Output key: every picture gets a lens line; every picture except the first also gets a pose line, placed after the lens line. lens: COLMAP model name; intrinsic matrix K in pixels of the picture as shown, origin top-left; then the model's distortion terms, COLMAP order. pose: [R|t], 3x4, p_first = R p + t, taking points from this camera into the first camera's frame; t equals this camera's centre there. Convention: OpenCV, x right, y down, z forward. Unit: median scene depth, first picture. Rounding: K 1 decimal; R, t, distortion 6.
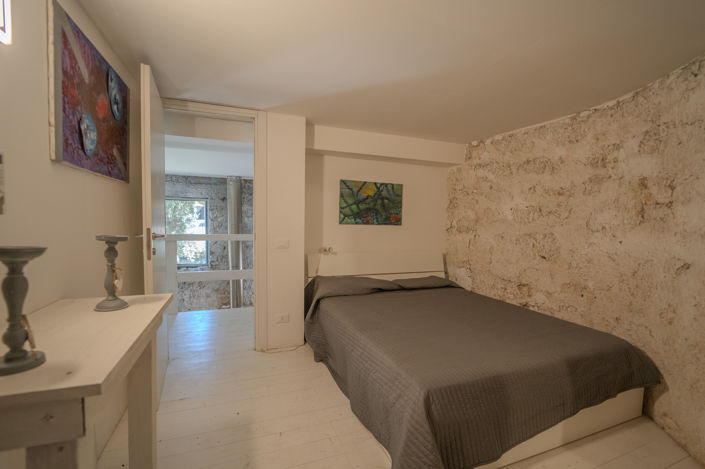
lens RADIAL K [[303.5, 0, 351.8], [0, 303.5, 231.4], [0, 0, 1]] dist [-0.000141, 0.000149]
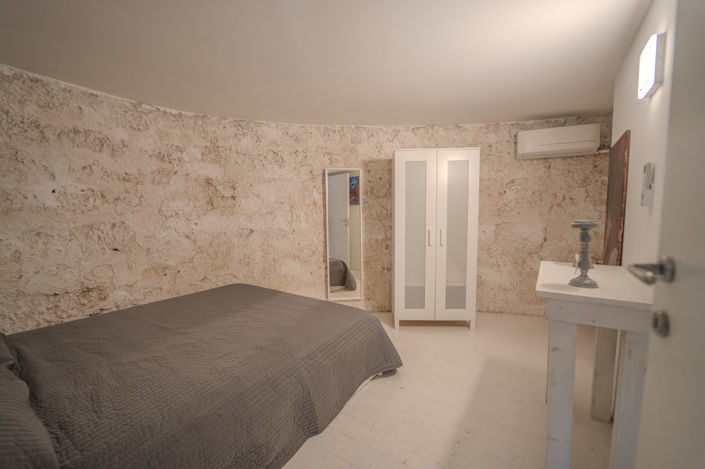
lens RADIAL K [[303.5, 0, 353.4], [0, 303.5, 235.5], [0, 0, 1]] dist [-0.000141, 0.000149]
pose [[-0.547986, -0.081918, 0.832467, -0.510734], [0.029349, 0.992698, 0.117005, -0.041022], [-0.835973, 0.088549, -0.541580, 0.938559]]
